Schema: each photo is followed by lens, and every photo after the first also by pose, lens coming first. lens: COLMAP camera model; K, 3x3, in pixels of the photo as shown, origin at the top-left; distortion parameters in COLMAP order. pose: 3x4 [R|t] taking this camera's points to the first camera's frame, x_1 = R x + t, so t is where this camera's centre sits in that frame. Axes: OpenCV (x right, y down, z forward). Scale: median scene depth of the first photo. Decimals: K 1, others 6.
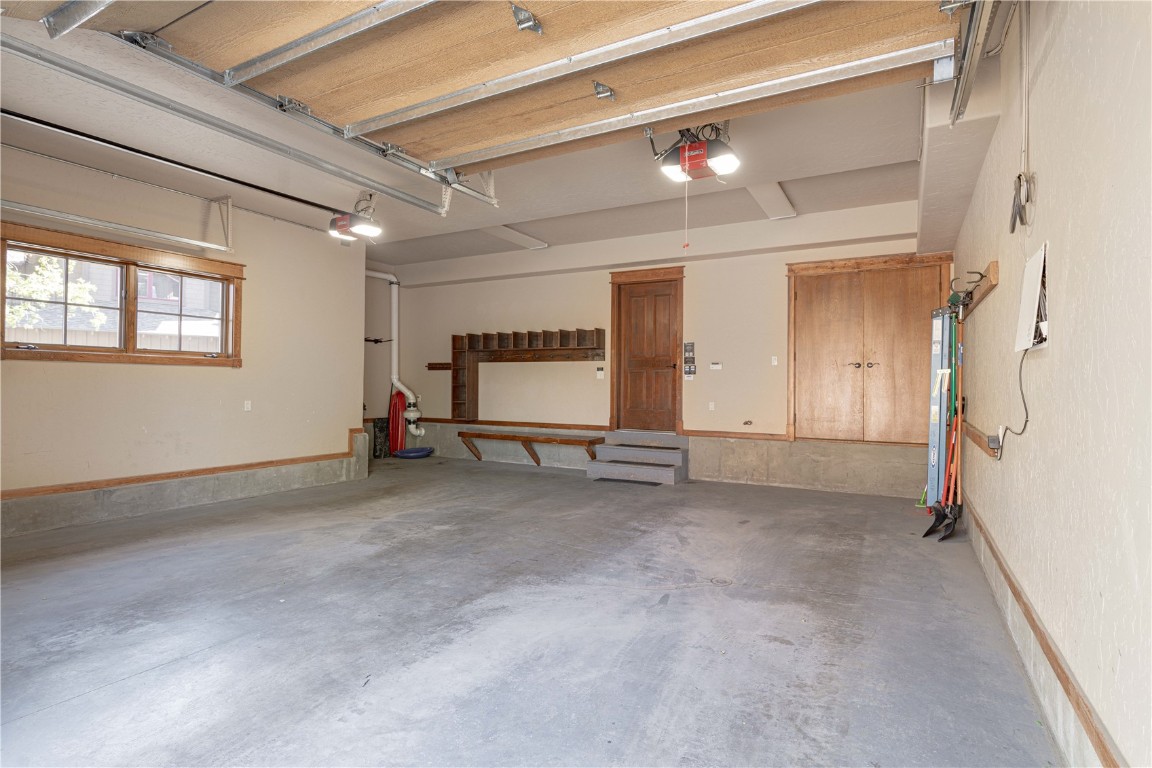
lens RADIAL K [[567.4, 0, 576.1], [0, 567.4, 379.5], [0, 0, 1]] dist [-0.005663, 0.000771]
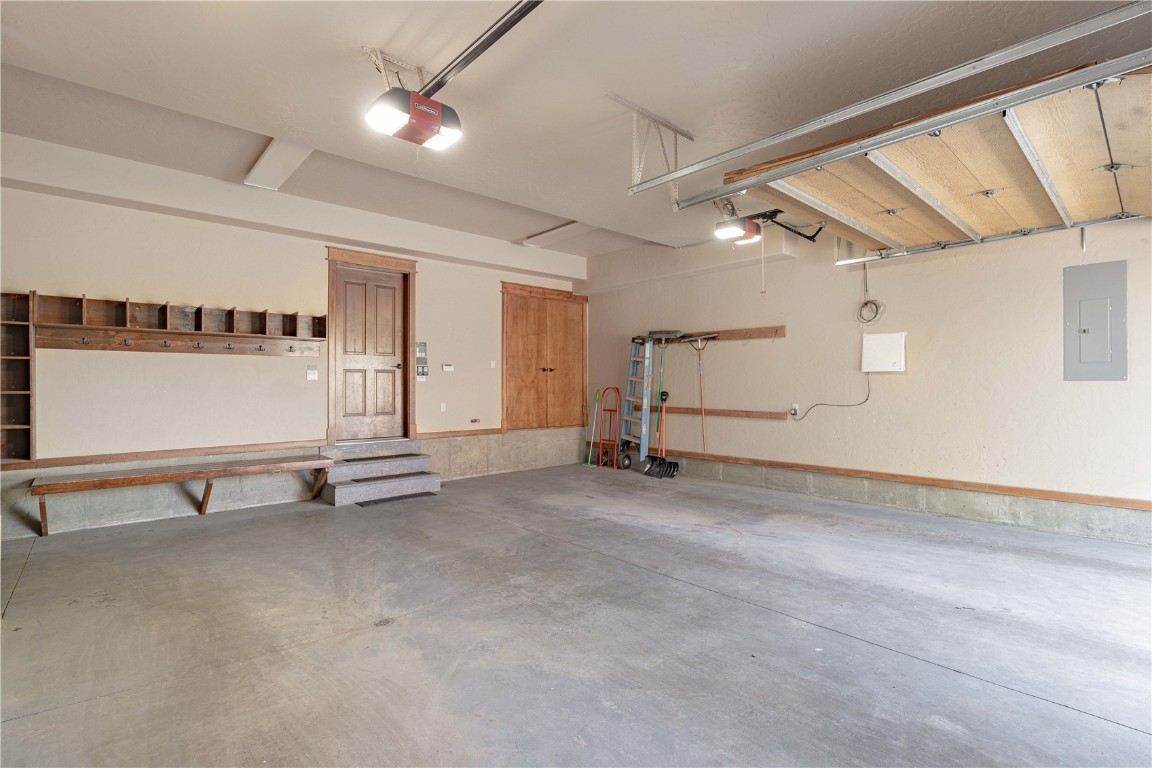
lens RADIAL K [[546.7, 0, 576.0], [0, 546.7, 382.2], [0, 0, 1]] dist [-0.010452, 0.005486]
pose [[0.318042, -0.006415, 0.948055, -1.014871], [-0.003262, 0.999964, 0.007860, -0.009802], [-0.948071, -0.005592, 0.318010, 0.785935]]
